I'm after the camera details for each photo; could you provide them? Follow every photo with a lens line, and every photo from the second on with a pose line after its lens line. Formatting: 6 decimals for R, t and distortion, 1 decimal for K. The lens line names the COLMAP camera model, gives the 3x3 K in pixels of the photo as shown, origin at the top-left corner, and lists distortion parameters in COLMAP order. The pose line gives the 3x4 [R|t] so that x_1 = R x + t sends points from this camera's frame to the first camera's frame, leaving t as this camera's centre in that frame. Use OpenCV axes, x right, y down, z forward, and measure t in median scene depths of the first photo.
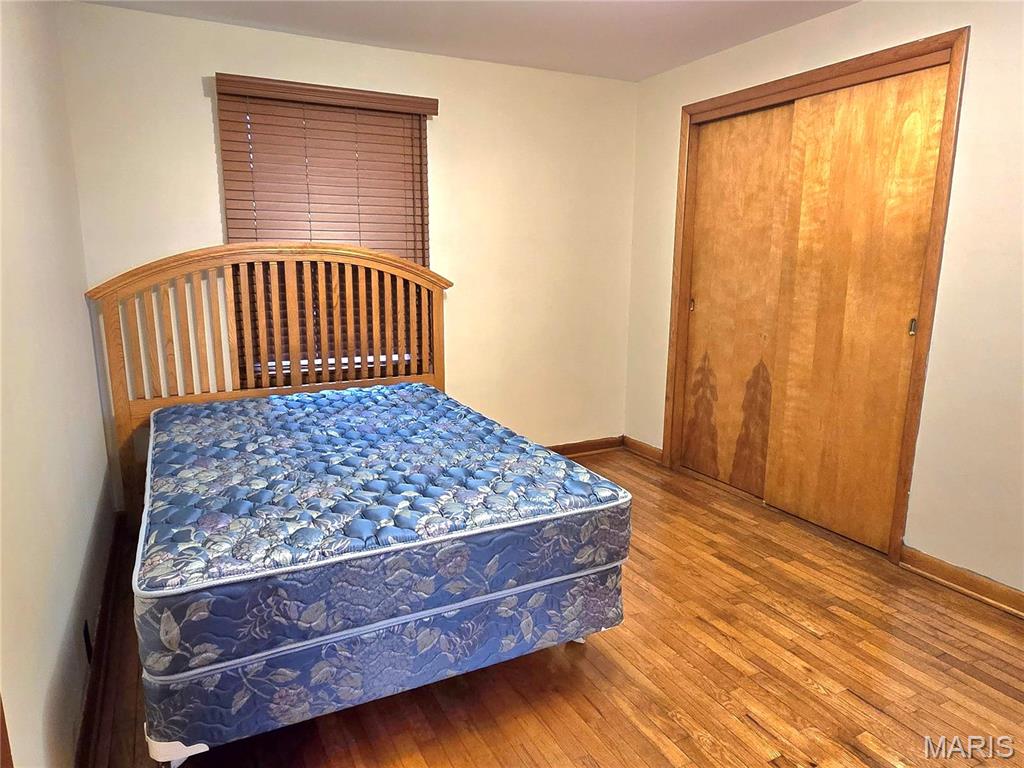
lens RADIAL K [[666.6, 0, 504.1], [0, 666.6, 382.2], [0, 0, 1]] dist [0.010796, -0.005857]
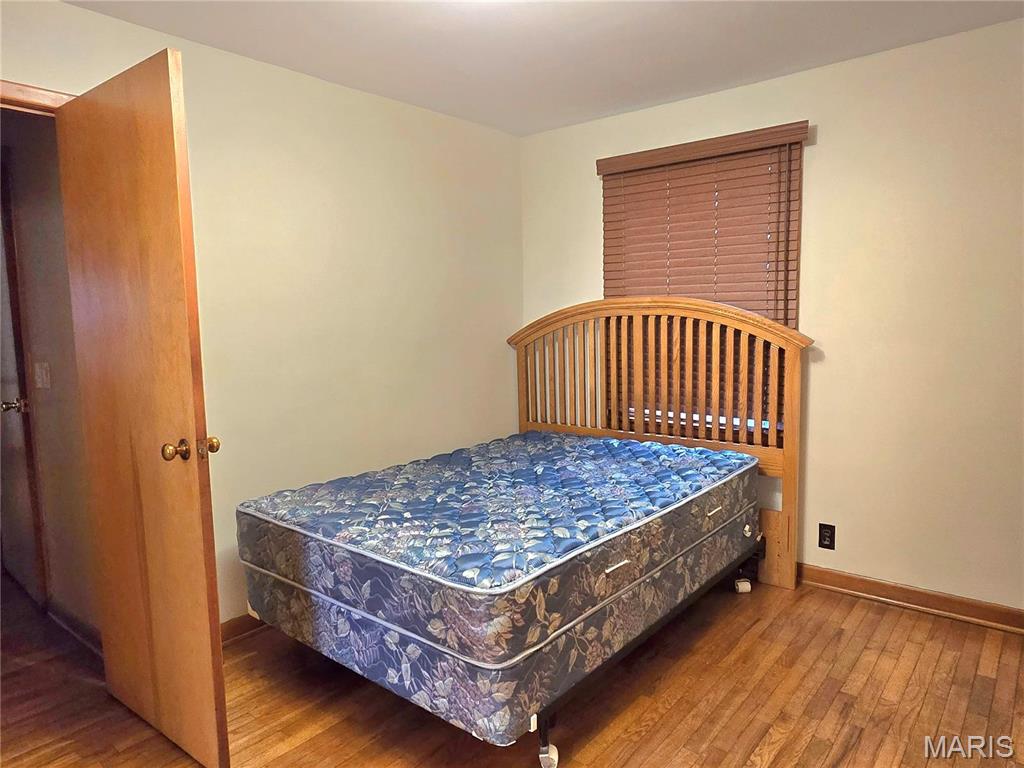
lens RADIAL K [[666.6, 0, 502.6], [0, 666.6, 384.8], [0, 0, 1]] dist [0.010796, -0.005857]
pose [[0.390752, 0.090506, -0.916036, 0.565603], [-0.157992, 0.986981, 0.030121, -0.068075], [0.906836, 0.132956, 0.399964, 0.384869]]
